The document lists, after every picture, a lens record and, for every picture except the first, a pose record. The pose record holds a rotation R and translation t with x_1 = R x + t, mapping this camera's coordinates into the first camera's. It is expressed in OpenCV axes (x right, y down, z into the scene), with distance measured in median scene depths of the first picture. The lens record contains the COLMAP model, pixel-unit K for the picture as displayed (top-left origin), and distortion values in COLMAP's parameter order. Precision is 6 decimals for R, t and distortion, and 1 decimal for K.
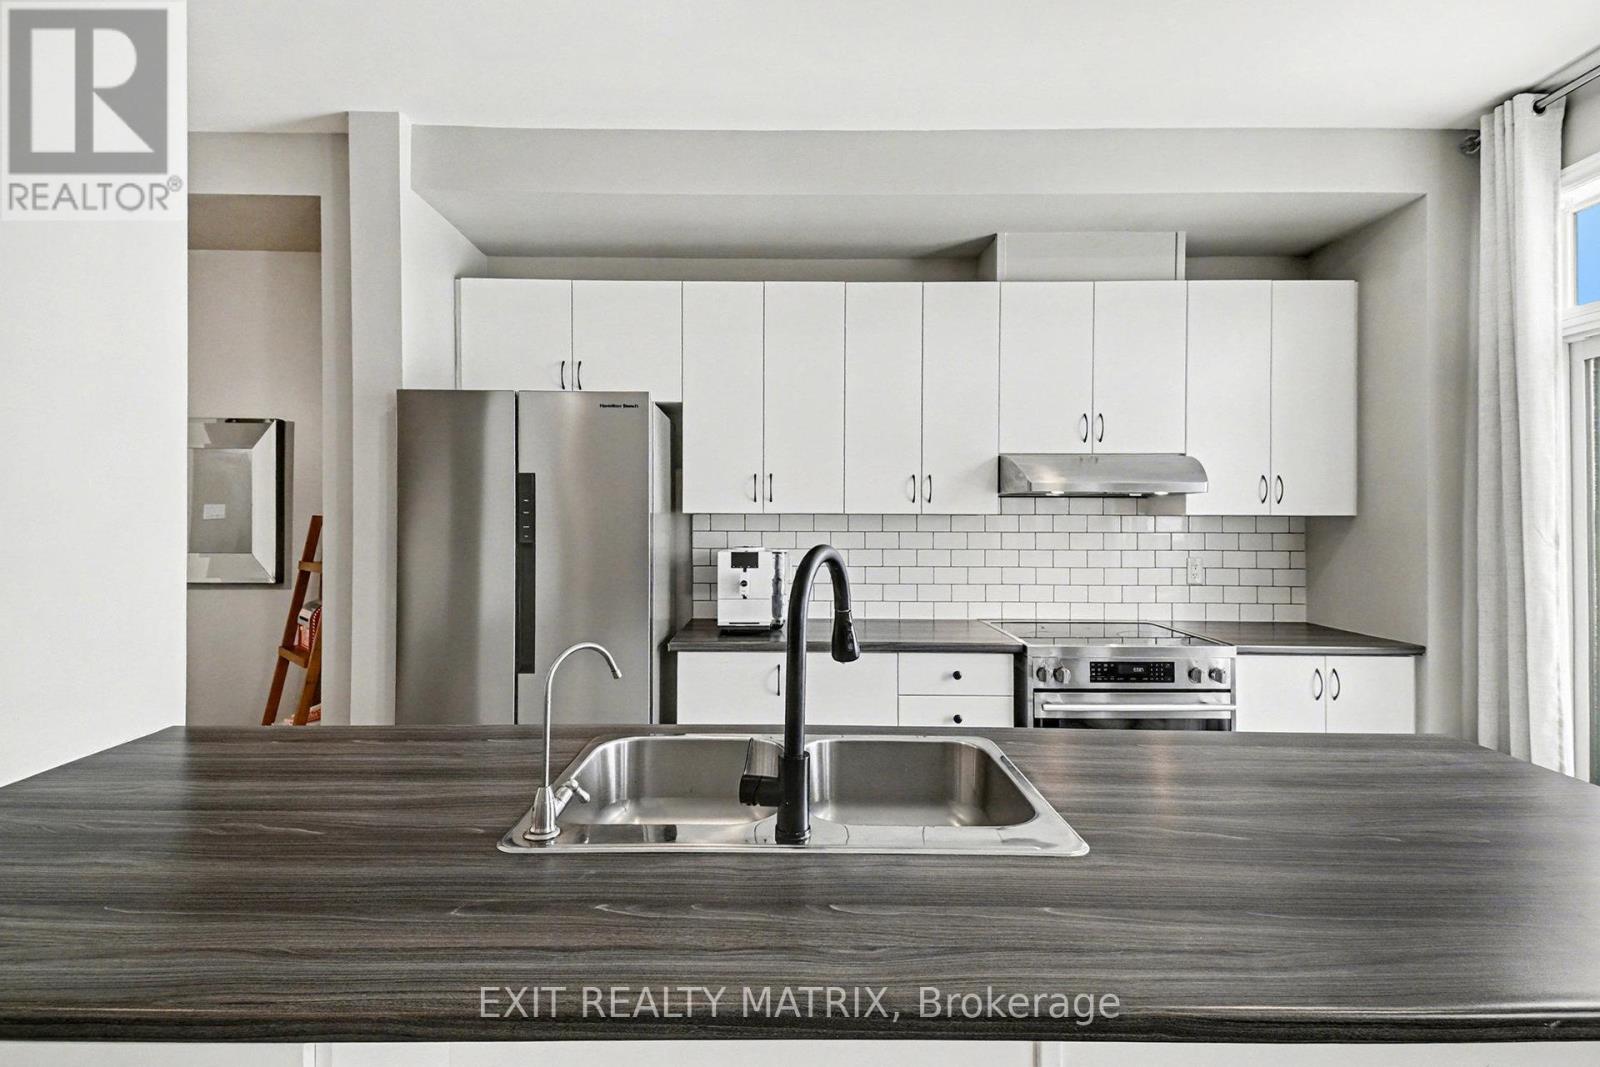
lens RADIAL K [[720.7, 0, 797.3], [0, 720.7, 533.6], [0, 0, 1]] dist [0.036574, -0.033638]
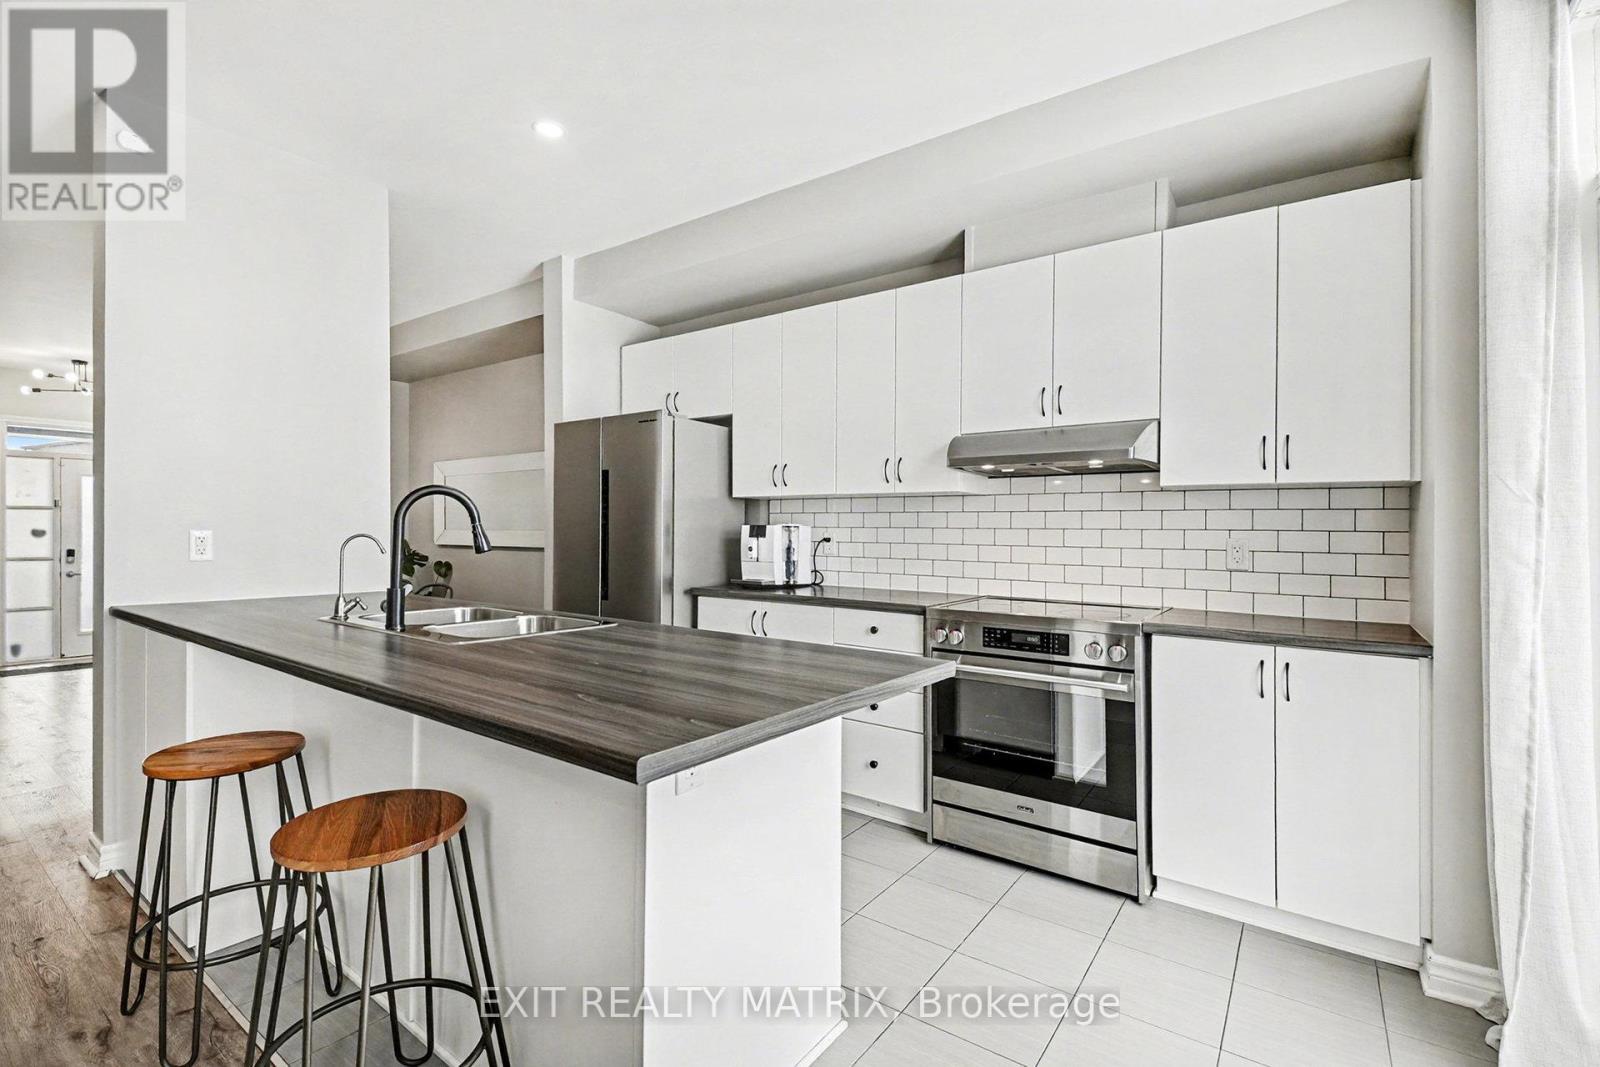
lens RADIAL K [[720.7, 0, 797.3], [0, 720.7, 533.6], [0, 0, 1]] dist [0.036574, -0.033638]
pose [[0.810063, 0.006187, -0.586310, 0.715932], [-0.017015, 0.999771, -0.012957, 0.053586], [0.586096, 0.020472, 0.809983, -0.007116]]
